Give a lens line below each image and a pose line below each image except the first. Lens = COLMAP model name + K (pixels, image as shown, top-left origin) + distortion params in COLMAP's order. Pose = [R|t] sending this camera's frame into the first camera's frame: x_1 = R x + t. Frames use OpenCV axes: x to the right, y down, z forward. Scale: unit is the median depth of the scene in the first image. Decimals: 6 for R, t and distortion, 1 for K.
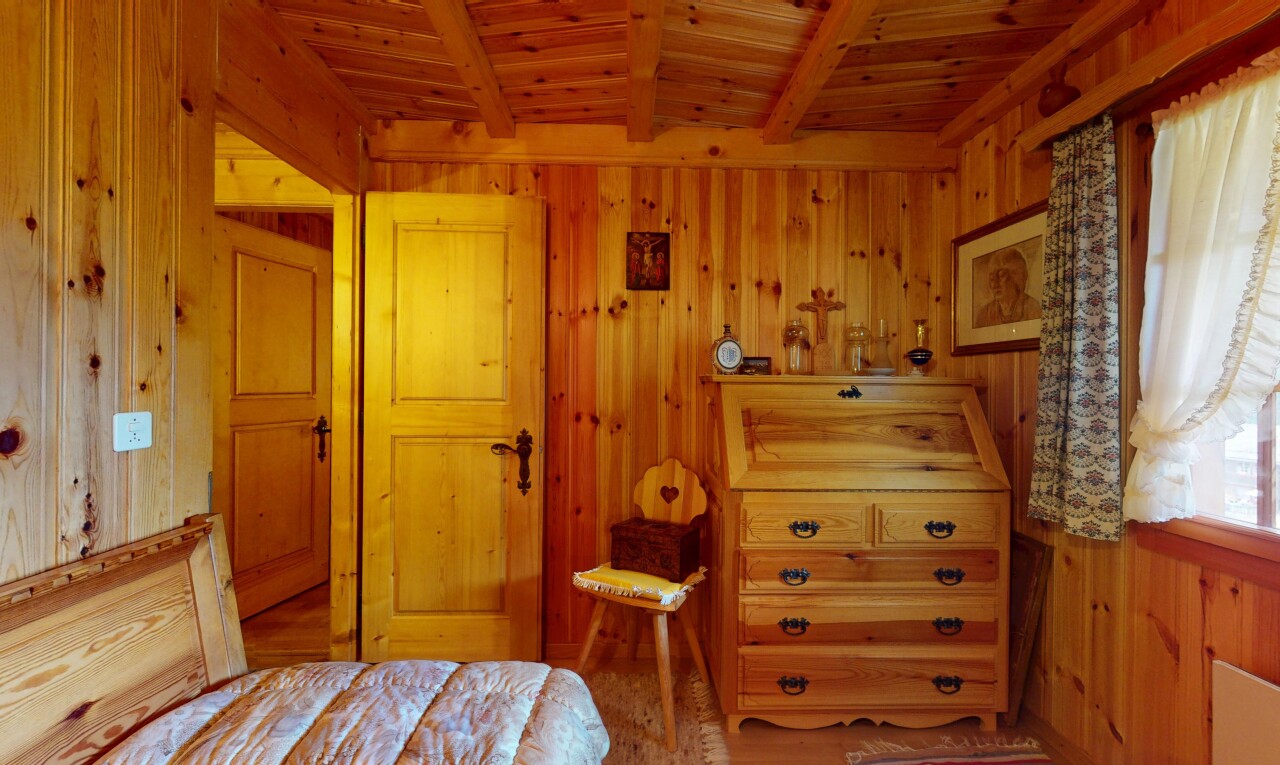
lens RADIAL K [[496.7, 0, 640.0], [0, 496.7, 382.5], [0, 0, 1]] dist [-0.000782, 0.000005]
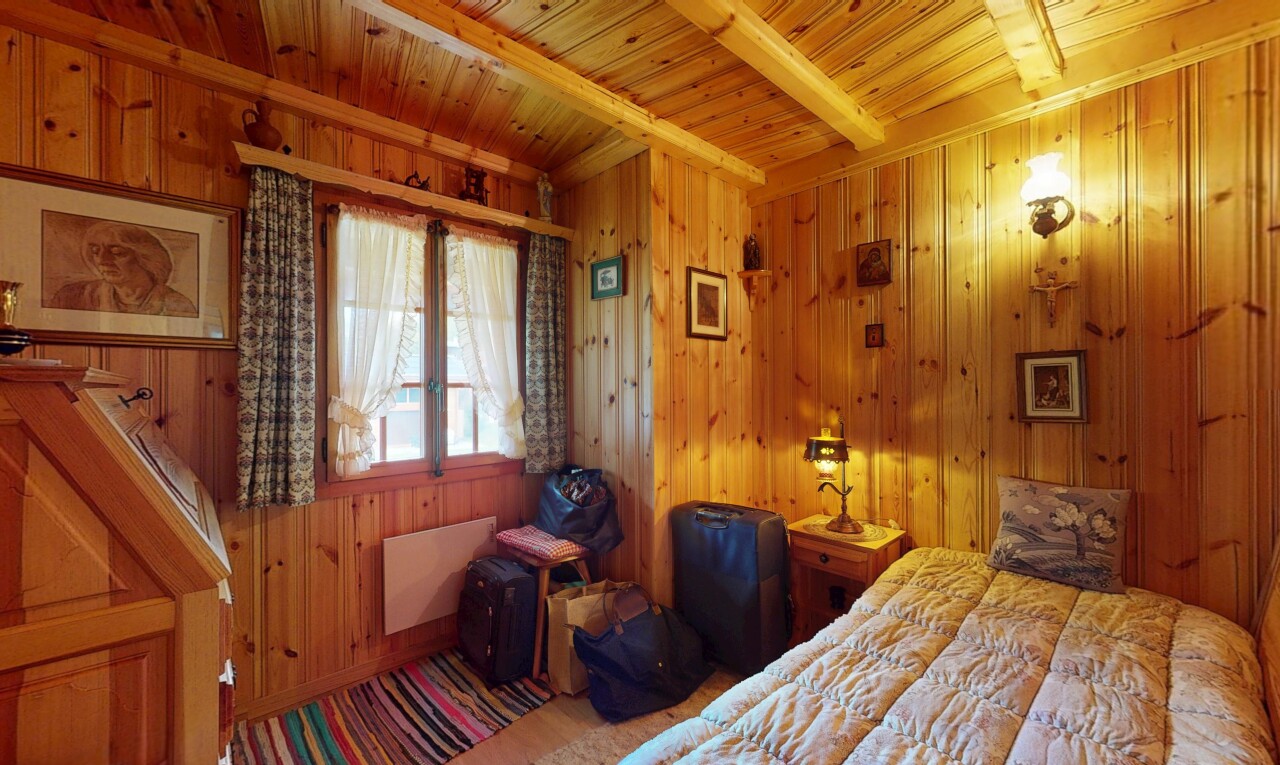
lens RADIAL K [[496.7, 0, 640.0], [0, 496.7, 382.5], [0, 0, 1]] dist [-0.000782, 0.000005]
pose [[-0.657320, -0.000887, 0.753611, -0.797972], [-0.002888, 0.999995, -0.001342, -0.003607], [-0.753606, -0.003059, -0.657319, 1.519239]]
